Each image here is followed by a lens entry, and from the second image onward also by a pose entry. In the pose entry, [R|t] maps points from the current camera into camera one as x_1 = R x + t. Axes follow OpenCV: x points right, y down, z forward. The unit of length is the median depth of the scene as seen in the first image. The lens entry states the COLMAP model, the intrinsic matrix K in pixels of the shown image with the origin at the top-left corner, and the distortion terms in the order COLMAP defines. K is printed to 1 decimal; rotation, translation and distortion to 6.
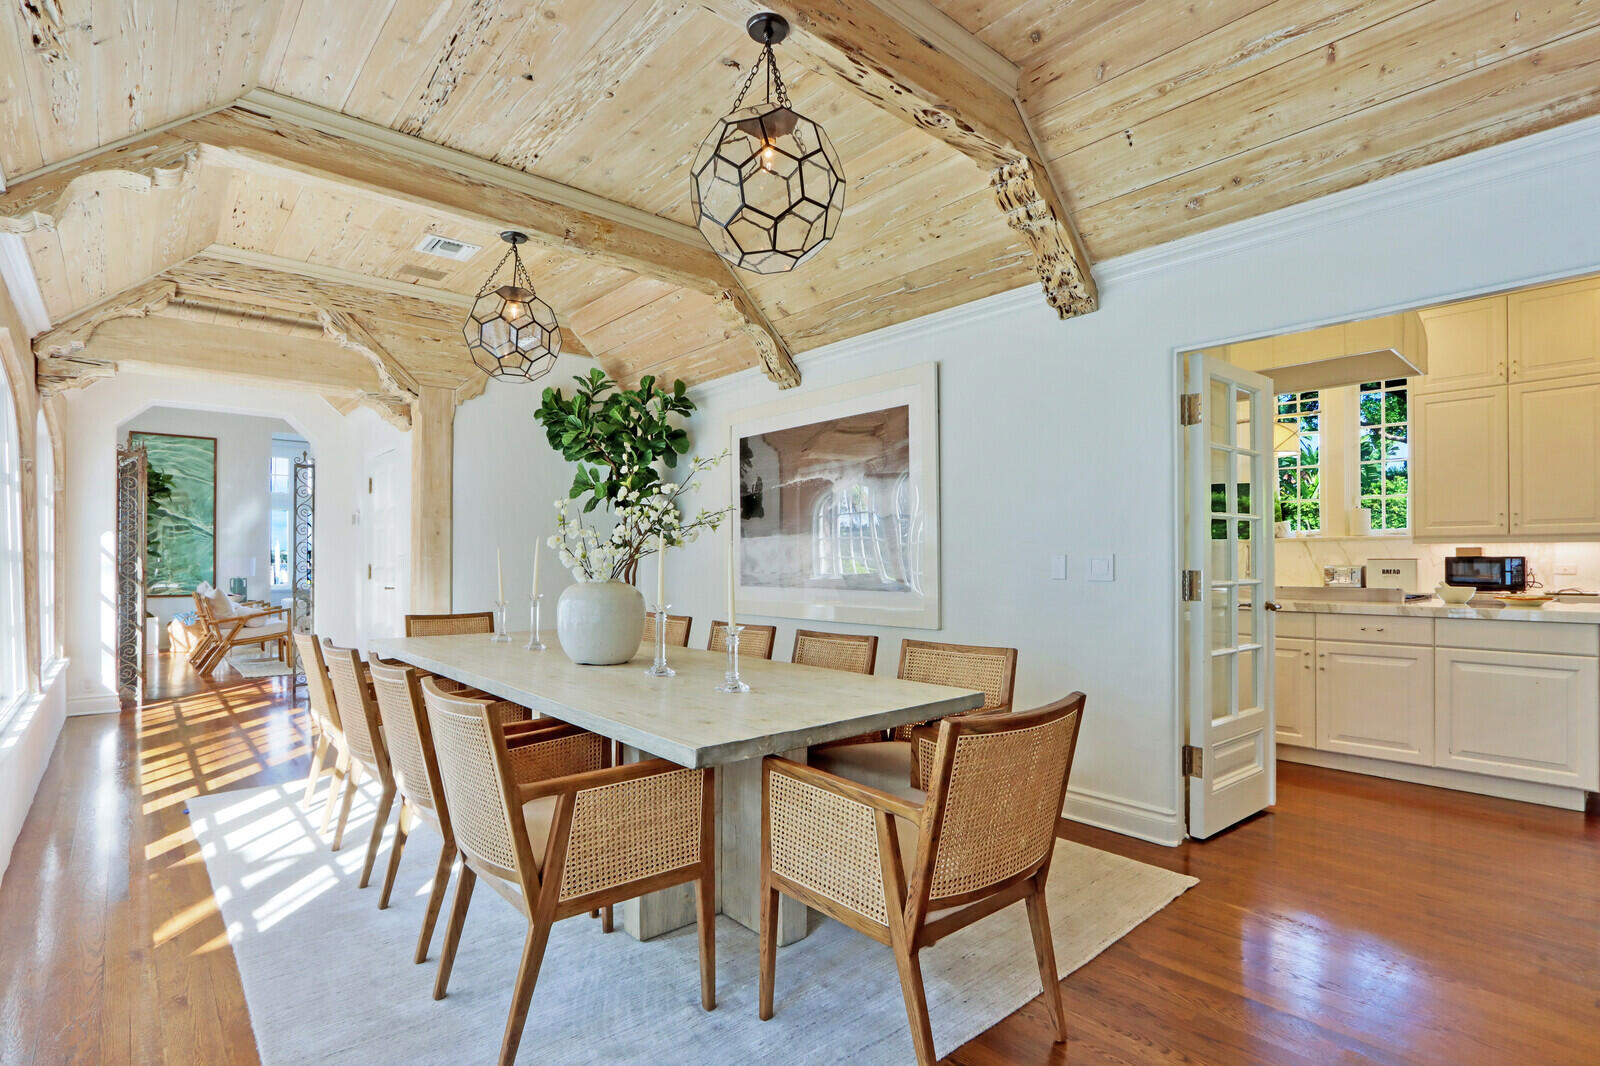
lens RADIAL K [[779.3, 0, 801.8], [0, 779.3, 550.7], [0, 0, 1]] dist [-0.003091, -0.000446]
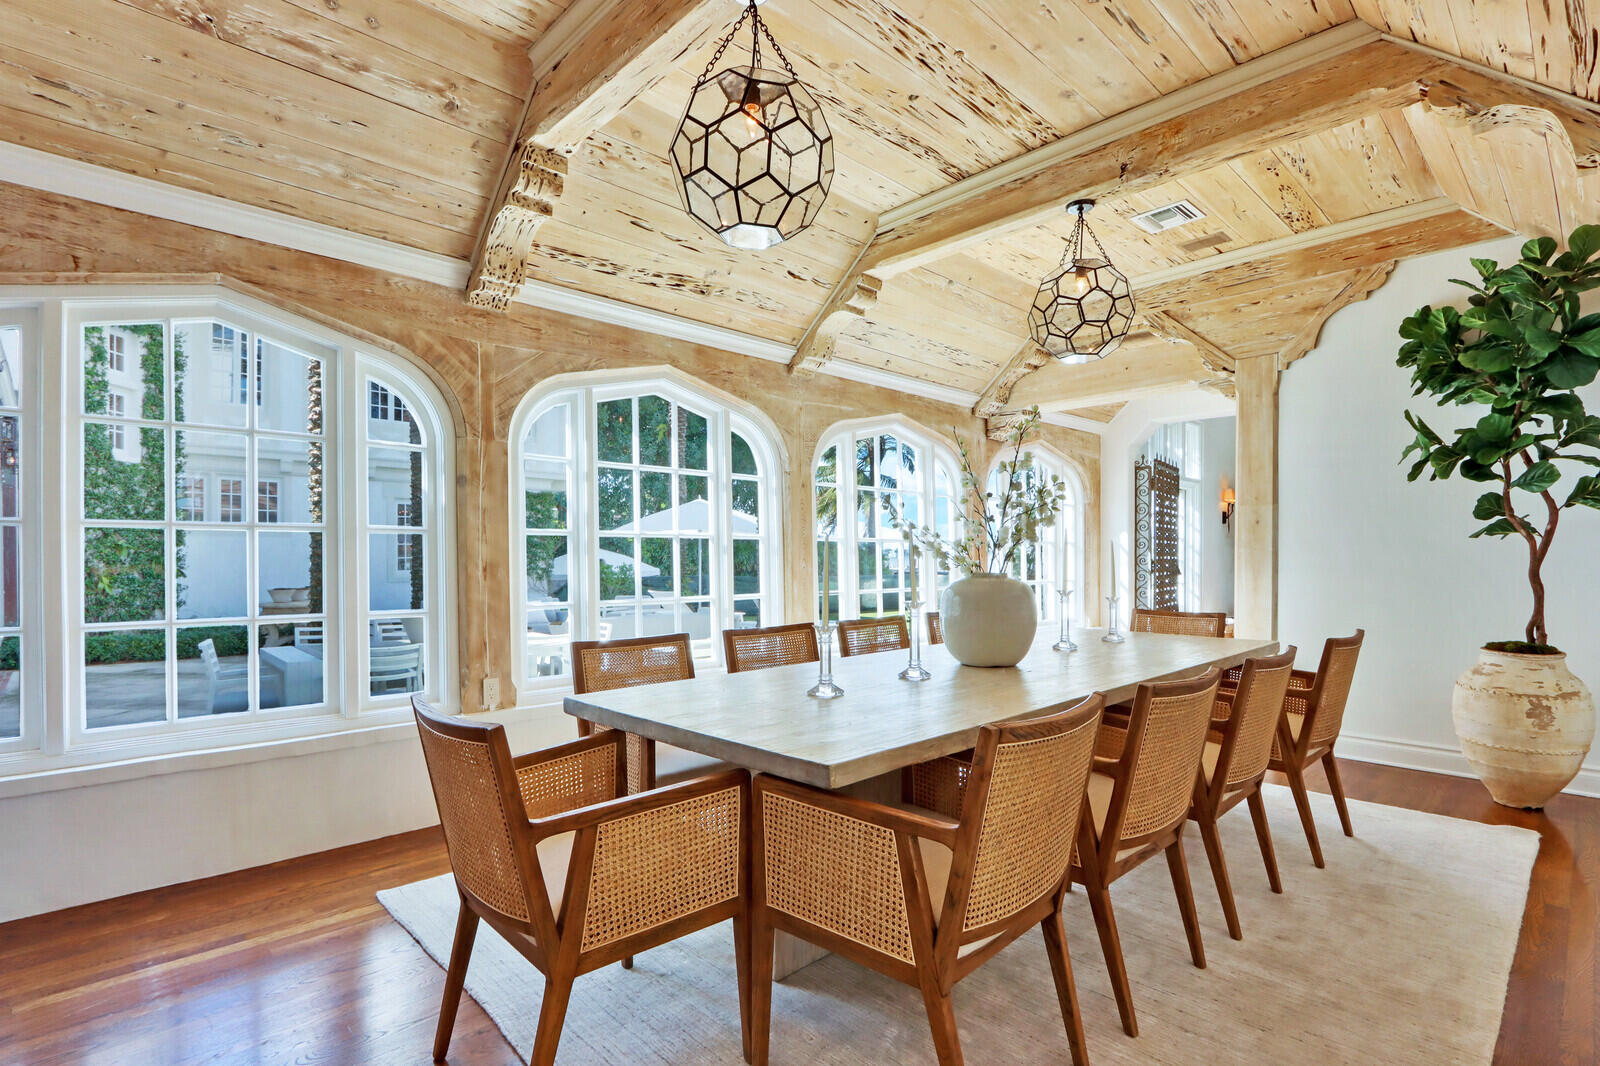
lens RADIAL K [[779.3, 0, 801.8], [0, 779.3, 550.7], [0, 0, 1]] dist [-0.003091, -0.000446]
pose [[0.050860, -0.001497, -0.998705, 0.402726], [0.015513, 0.999879, -0.000709, 0.002395], [0.998585, -0.015456, 0.050877, 0.457884]]
